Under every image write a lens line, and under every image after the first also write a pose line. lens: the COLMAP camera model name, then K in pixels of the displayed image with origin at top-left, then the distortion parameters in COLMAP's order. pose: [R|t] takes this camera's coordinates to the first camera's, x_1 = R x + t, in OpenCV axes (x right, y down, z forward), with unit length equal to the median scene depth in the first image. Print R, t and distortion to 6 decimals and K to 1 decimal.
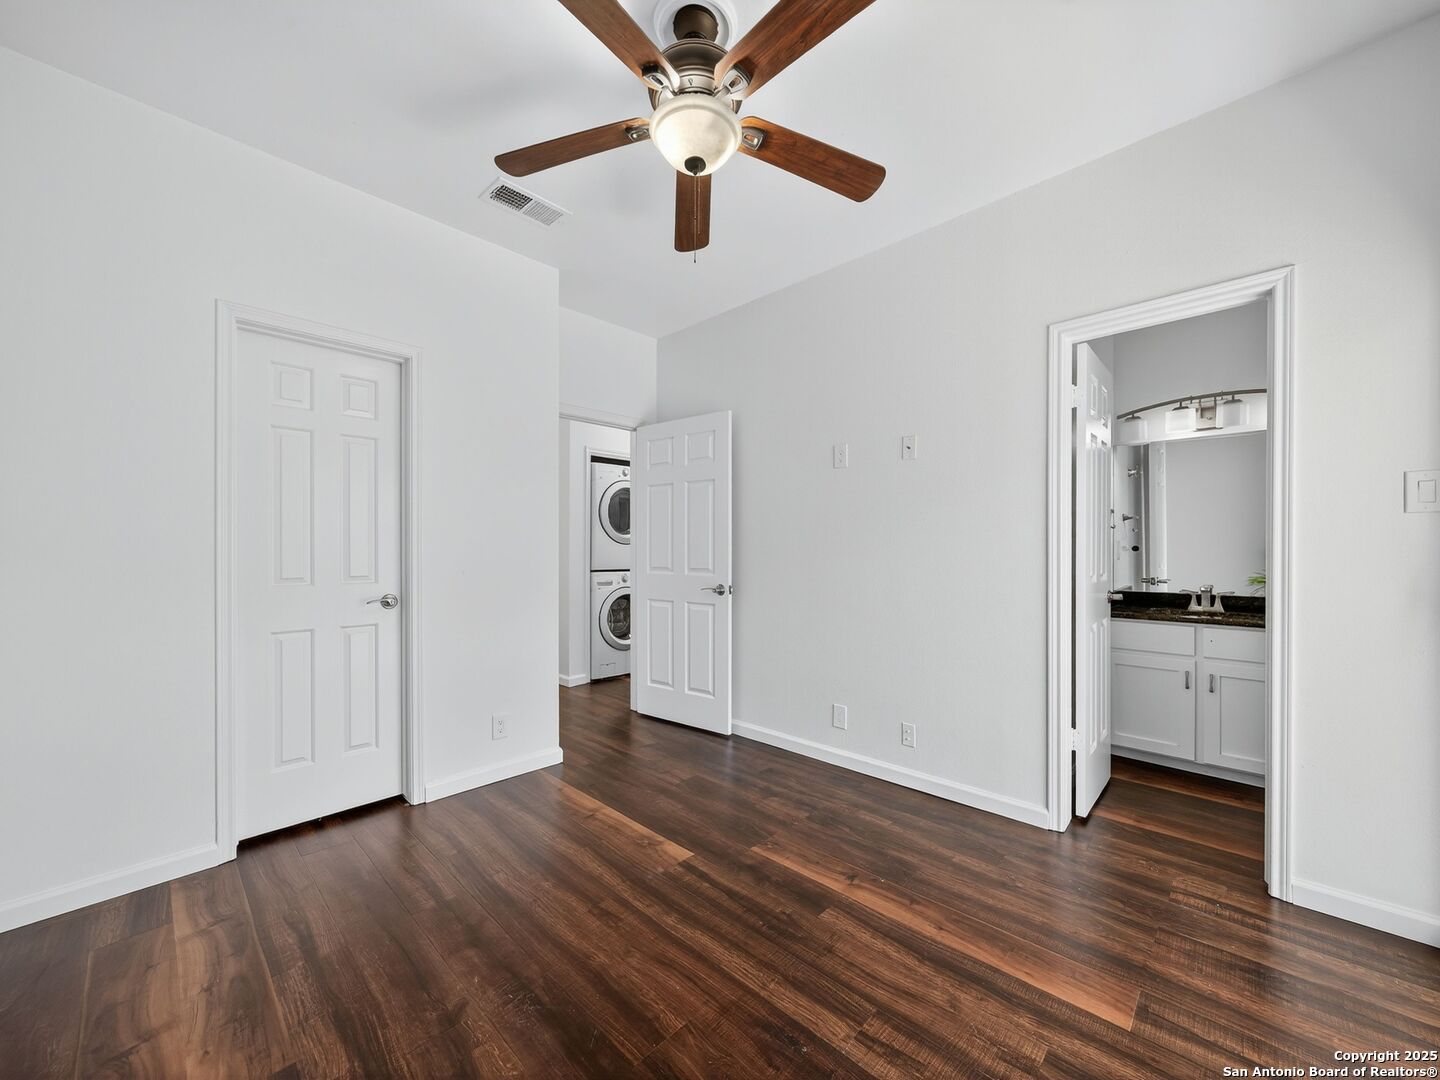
lens RADIAL K [[559.8, 0, 719.7], [0, 559.8, 546.8], [0, 0, 1]] dist [0.000395, 0.000471]
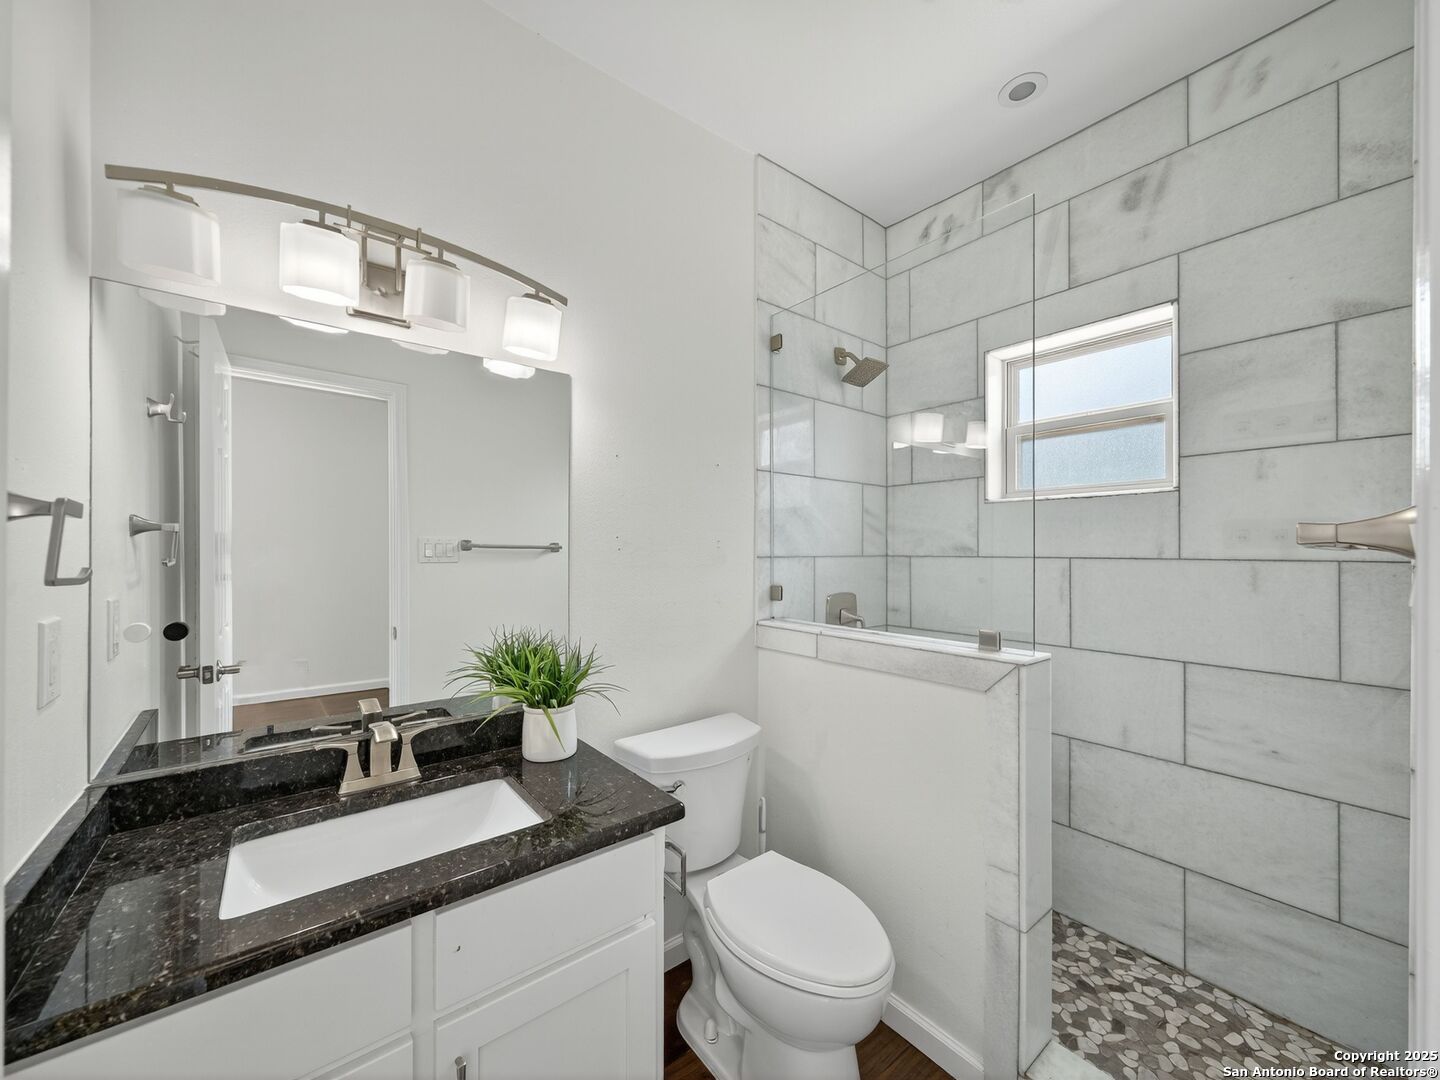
lens RADIAL K [[559.8, 0, 719.7], [0, 559.8, 546.8], [0, 0, 1]] dist [0.000395, 0.000471]
pose [[0.138761, 0.000321, 0.990326, 0.595456], [-0.004264, 0.999991, 0.000274, -0.057392], [-0.990317, -0.004260, 0.138761, 0.822040]]
